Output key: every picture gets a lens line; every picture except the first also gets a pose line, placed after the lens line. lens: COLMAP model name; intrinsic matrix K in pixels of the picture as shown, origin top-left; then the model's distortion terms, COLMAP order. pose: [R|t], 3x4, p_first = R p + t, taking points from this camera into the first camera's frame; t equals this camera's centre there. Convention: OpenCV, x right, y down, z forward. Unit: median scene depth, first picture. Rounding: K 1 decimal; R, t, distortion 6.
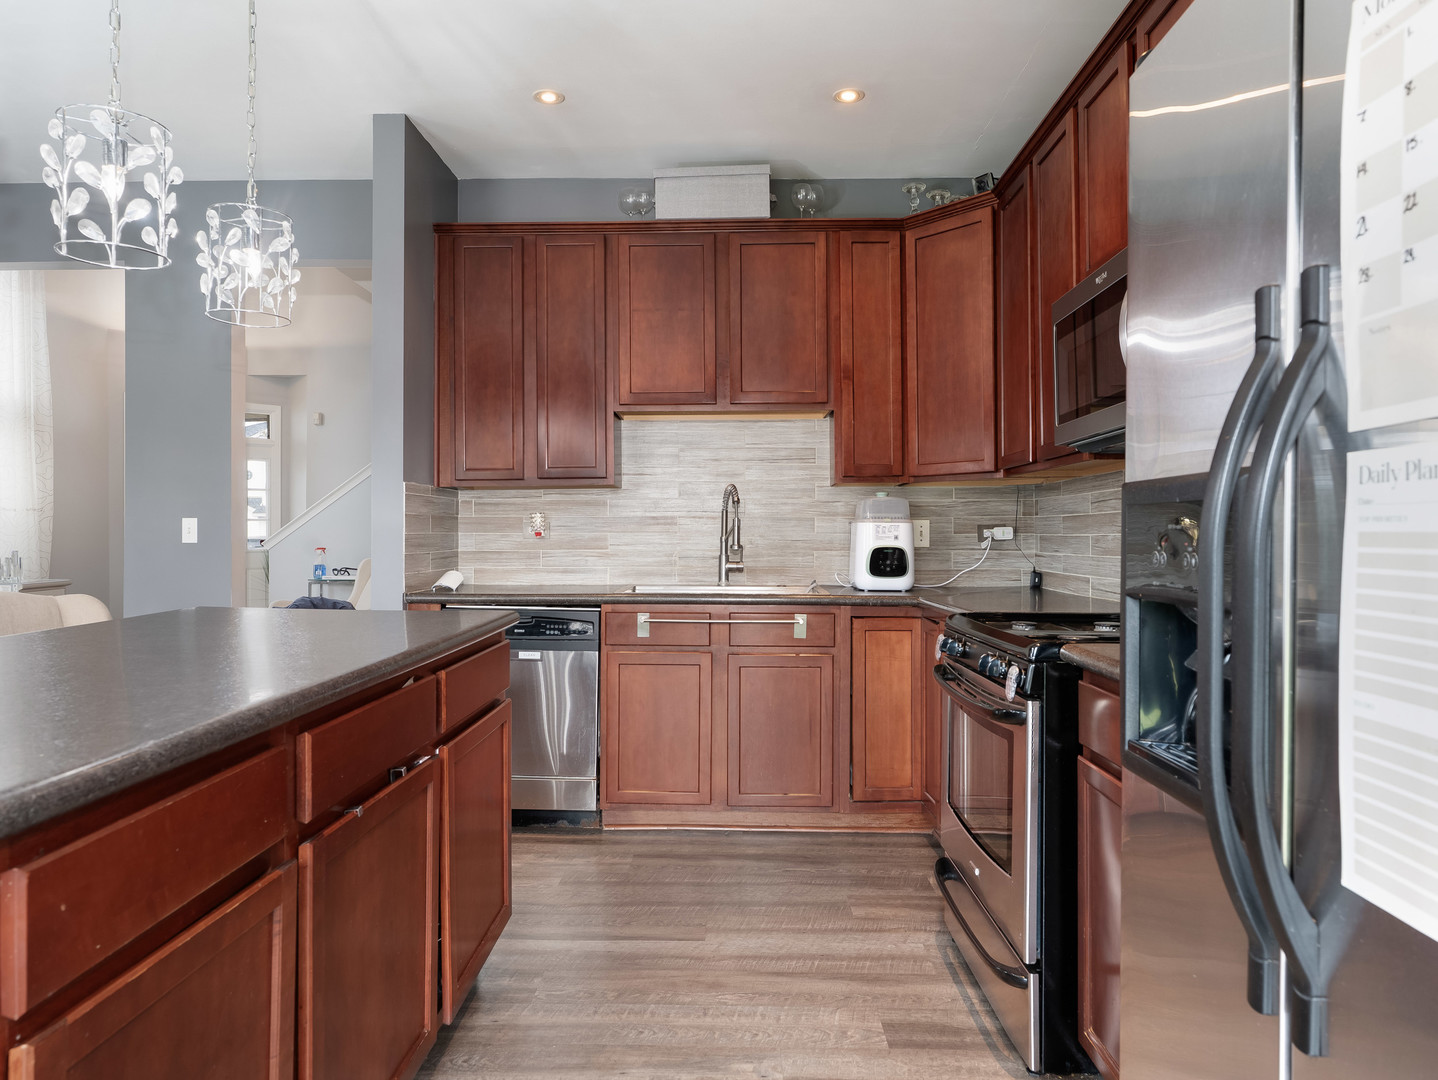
lens RADIAL K [[909.6, 0, 719.0], [0, 909.6, 540.0], [0, 0, 1]] dist [-0.002861, -0.000439]
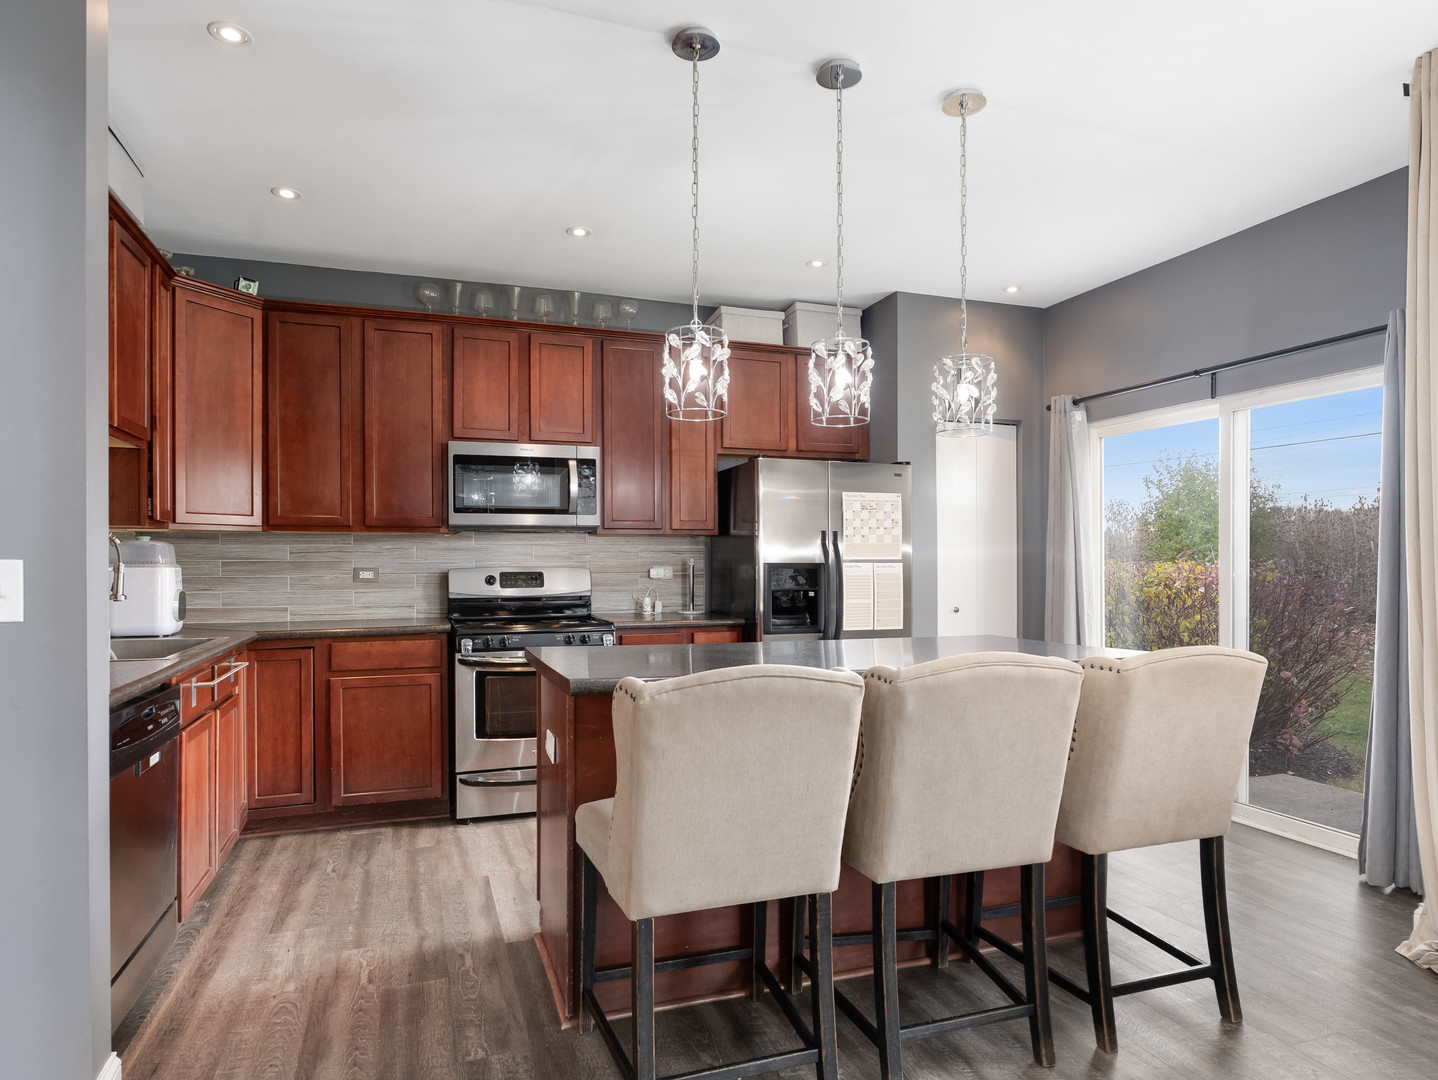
lens RADIAL K [[909.6, 0, 719.0], [0, 909.6, 540.0], [0, 0, 1]] dist [-0.002861, -0.000439]
pose [[-0.341232, 0.011004, 0.939915, -1.214332], [0.012984, 0.999891, -0.006992, -0.029227], [-0.939889, 0.009818, -0.341338, 0.997342]]
